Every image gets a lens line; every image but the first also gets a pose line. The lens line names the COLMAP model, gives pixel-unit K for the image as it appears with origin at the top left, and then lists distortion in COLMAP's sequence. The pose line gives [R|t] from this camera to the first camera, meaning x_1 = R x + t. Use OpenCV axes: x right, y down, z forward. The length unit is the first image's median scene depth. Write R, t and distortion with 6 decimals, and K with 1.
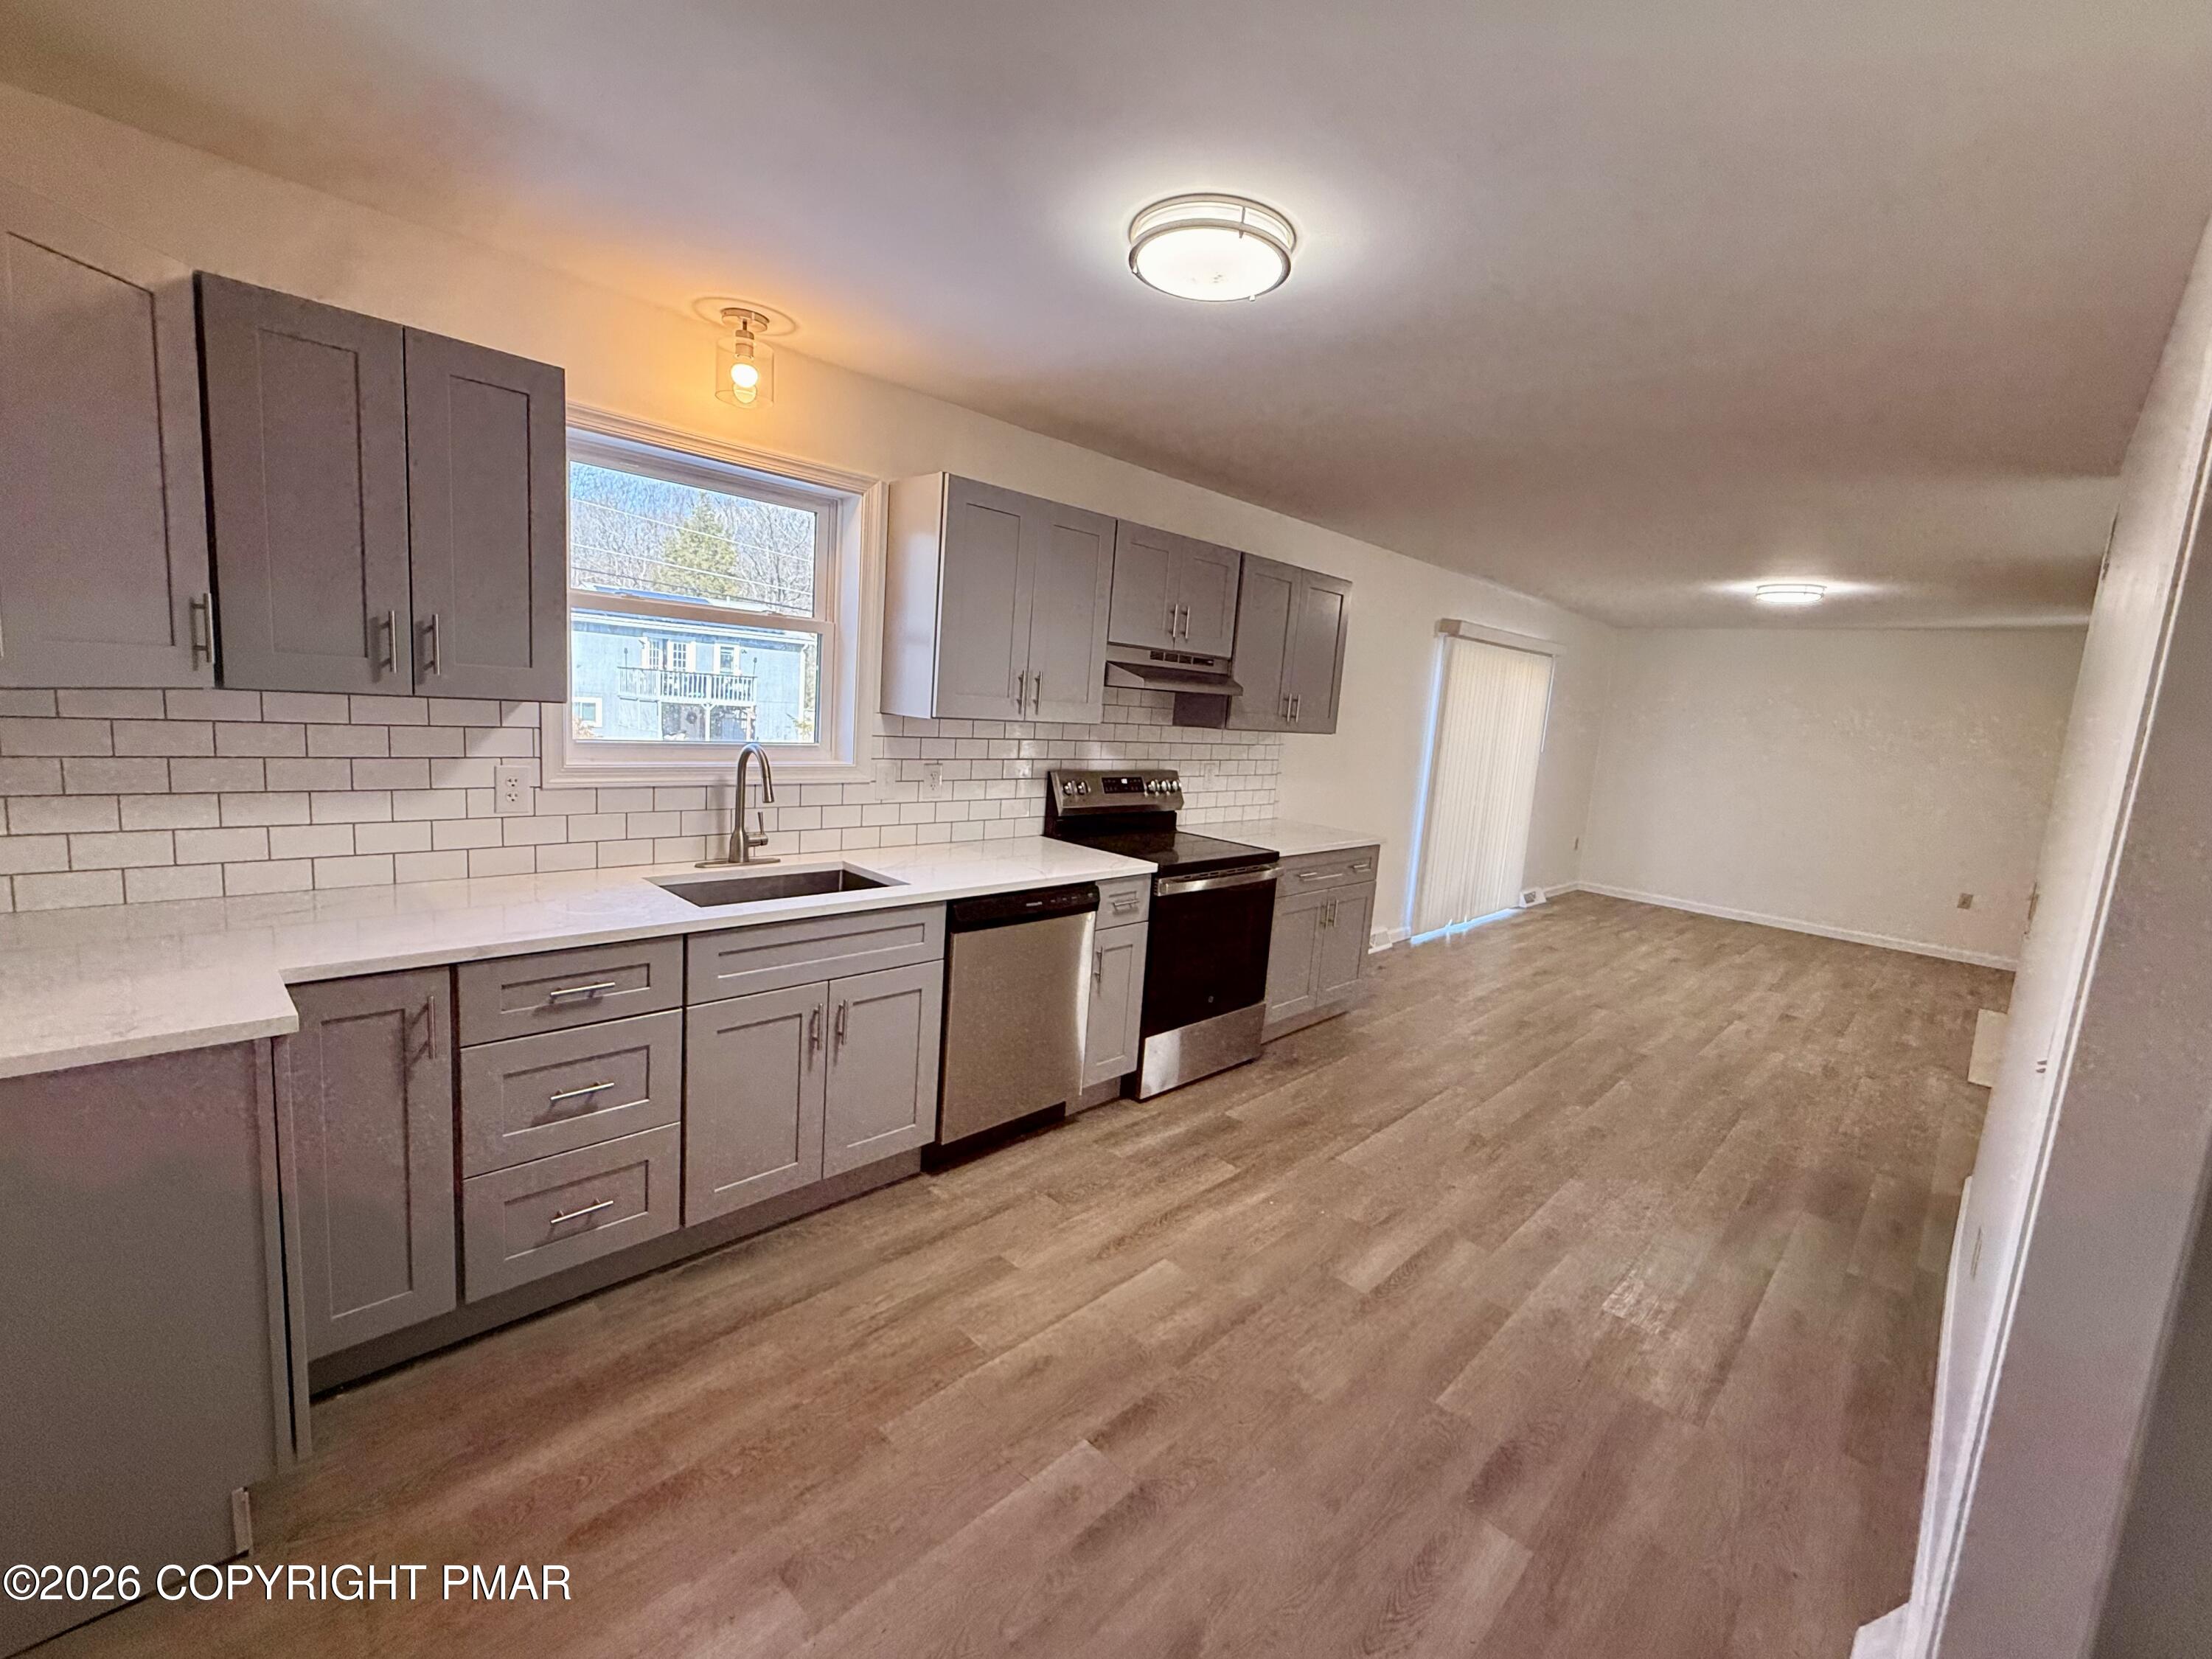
lens RADIAL K [[947.0, 0, 1105.8], [0, 947.0, 829.7], [0, 0, 1]] dist [0.000750, -0.000015]
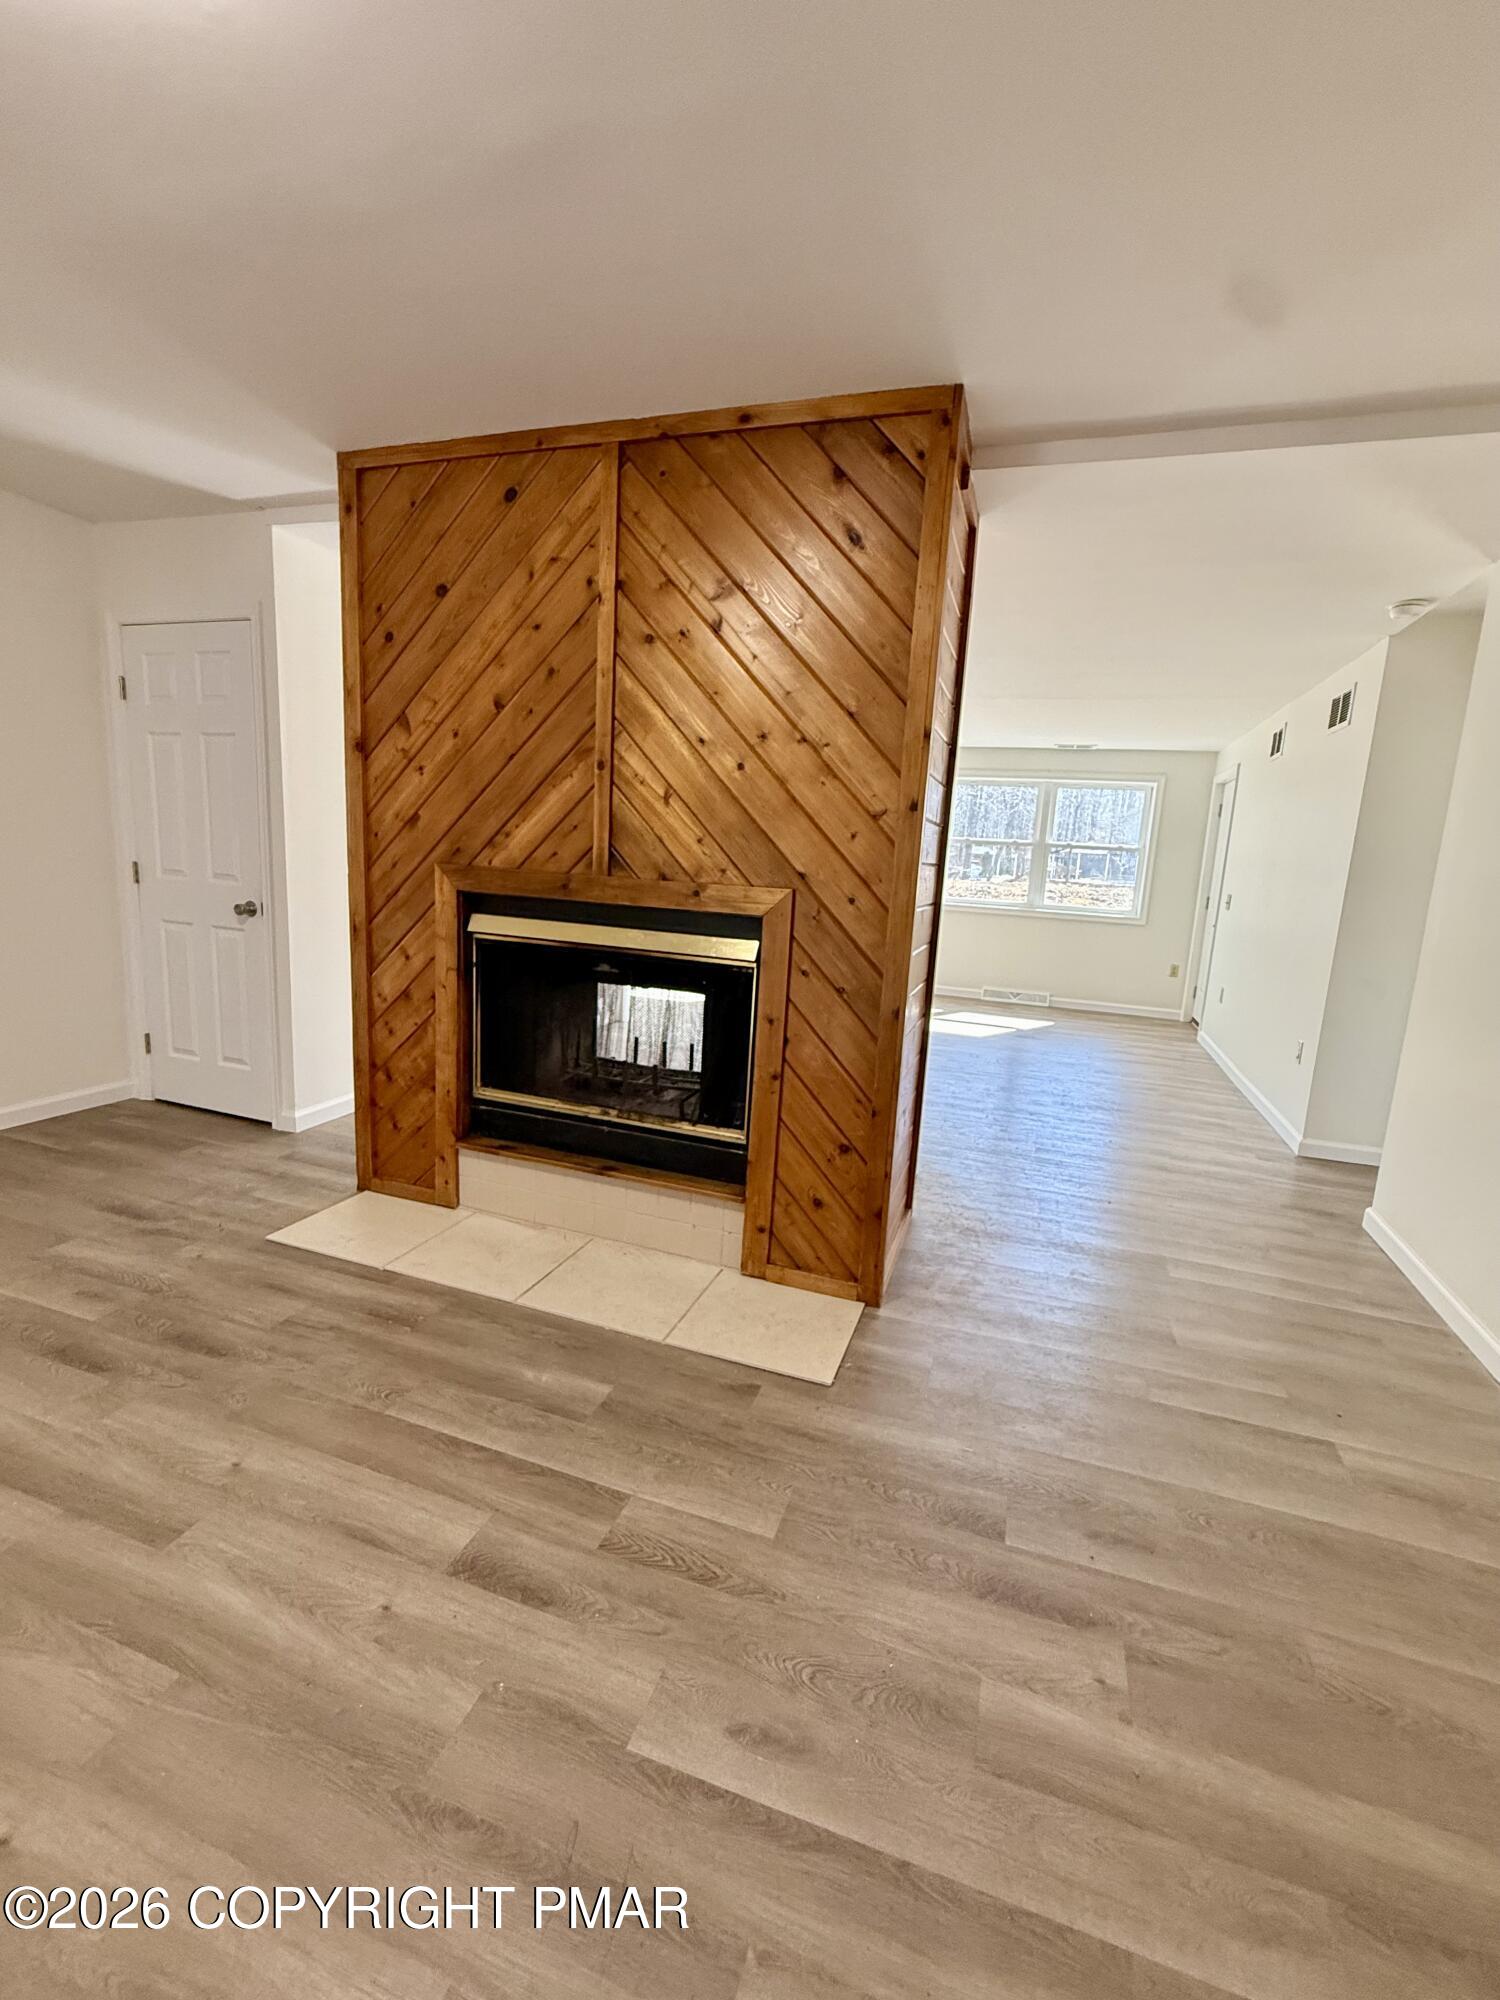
lens RADIAL K [[856.2, 0, 755.8], [0, 856.2, 1000.3], [0, 0, 1]] dist [0.000750, -0.000015]
pose [[-0.418251, -0.251030, 0.872955, 0.383830], [0.036601, 0.955615, 0.292336, -0.049014], [-0.907594, 0.154221, -0.390499, 0.794985]]
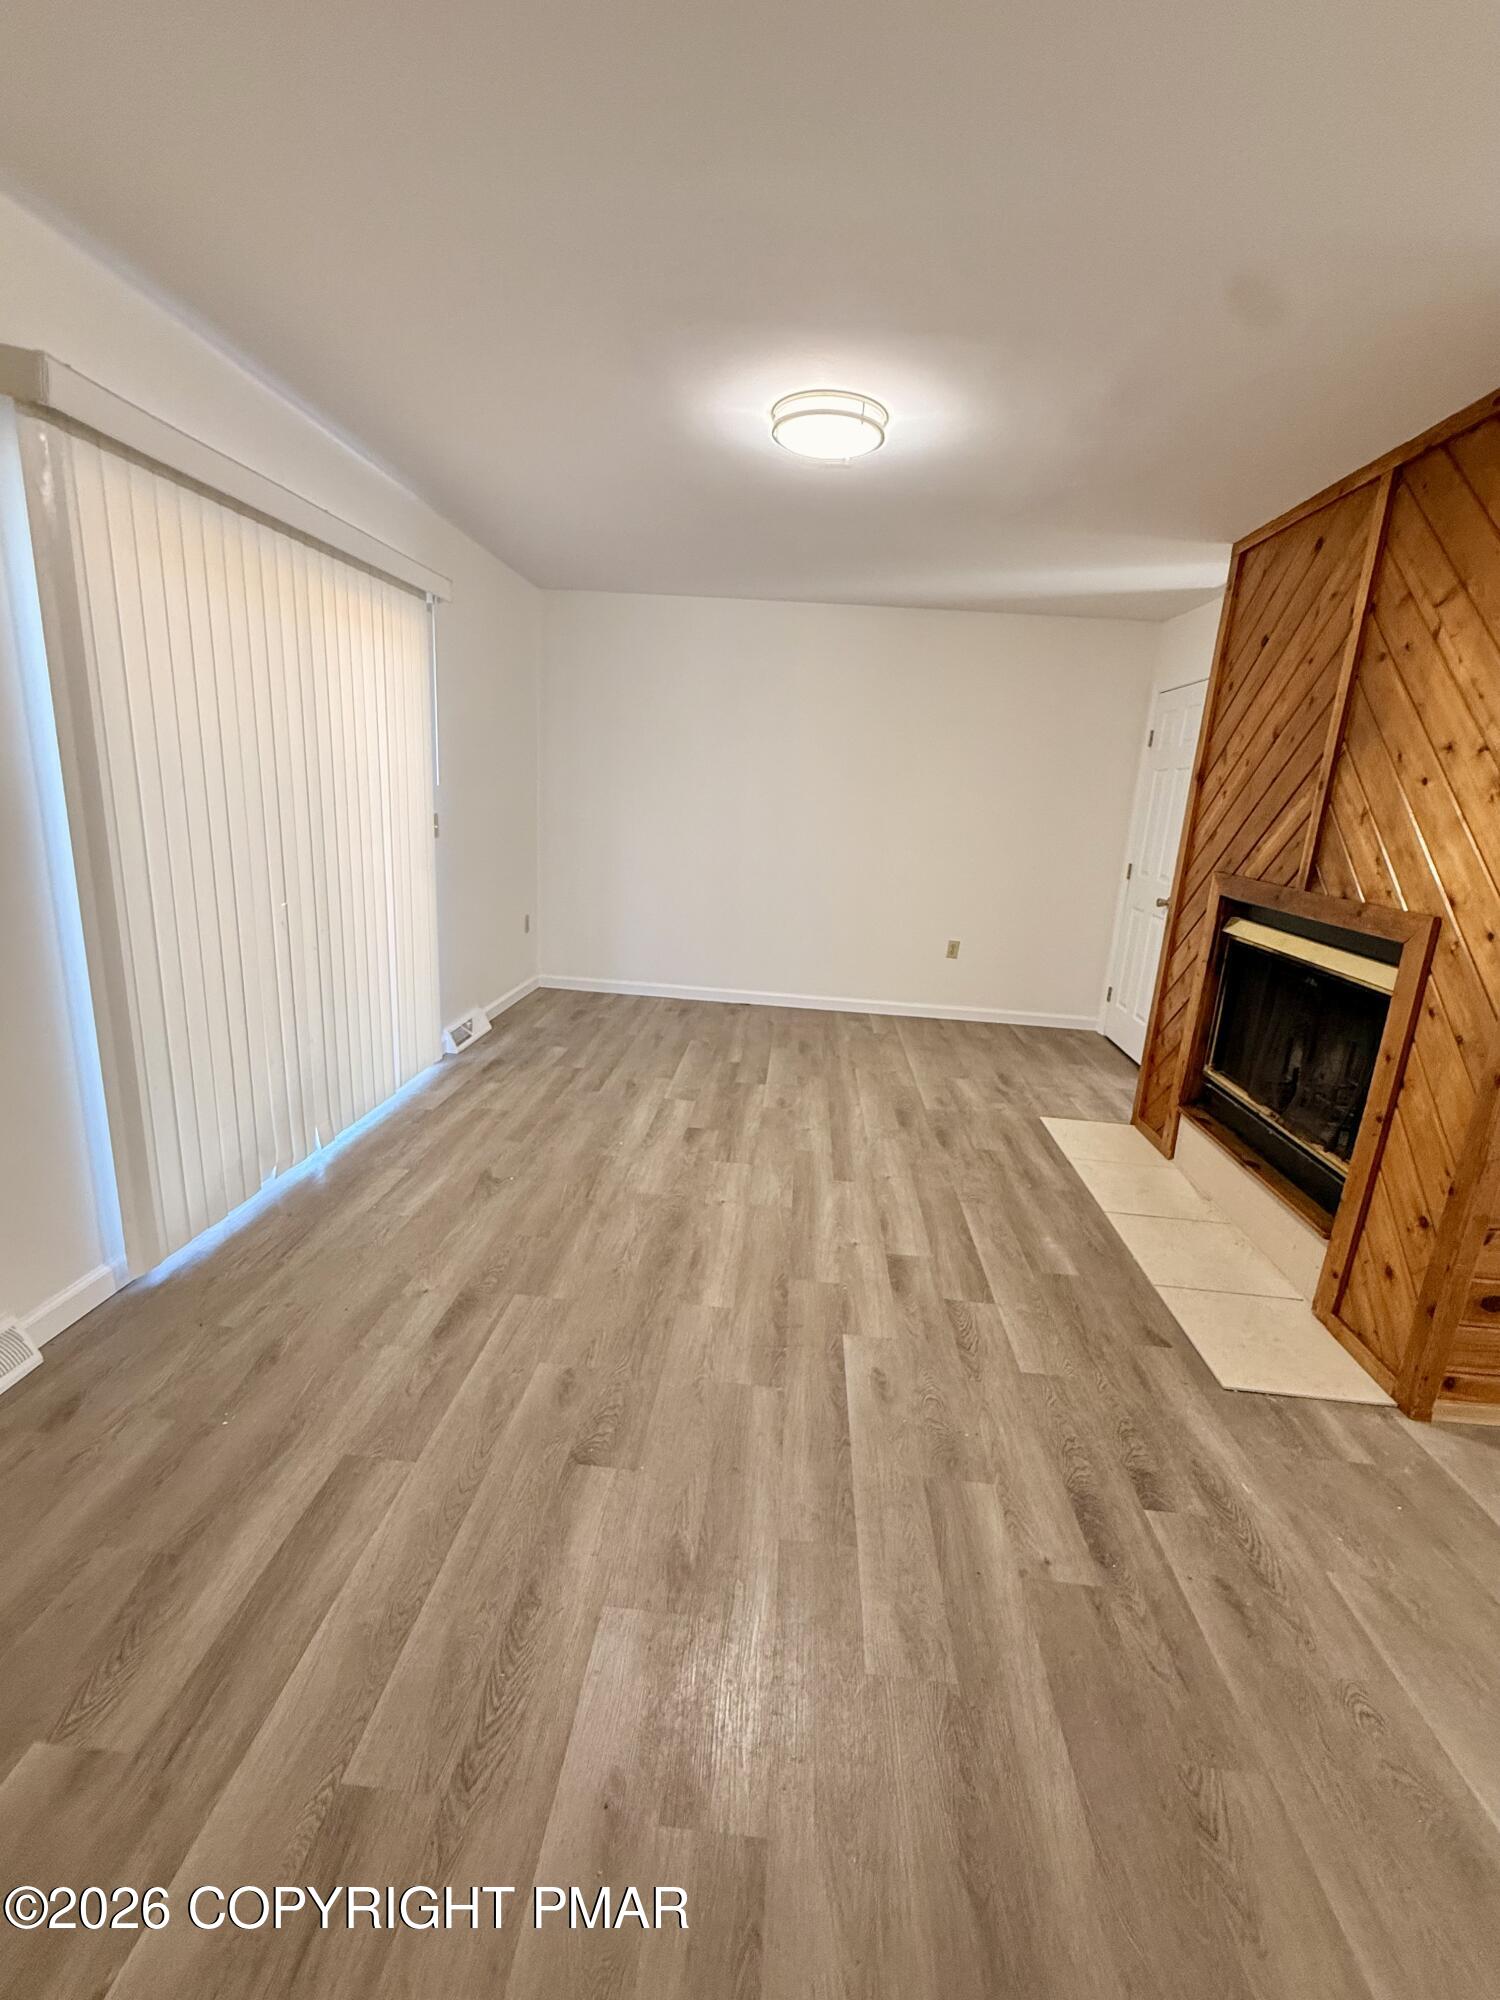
lens RADIAL K [[856.2, 0, 743.1], [0, 856.2, 1000.2], [0, 0, 1]] dist [0.000750, -0.000015]
pose [[0.773778, -0.181777, 0.606815, 0.302650], [0.086503, 0.979290, 0.183052, -0.038670], [-0.627523, -0.089150, 0.773477, 0.547152]]
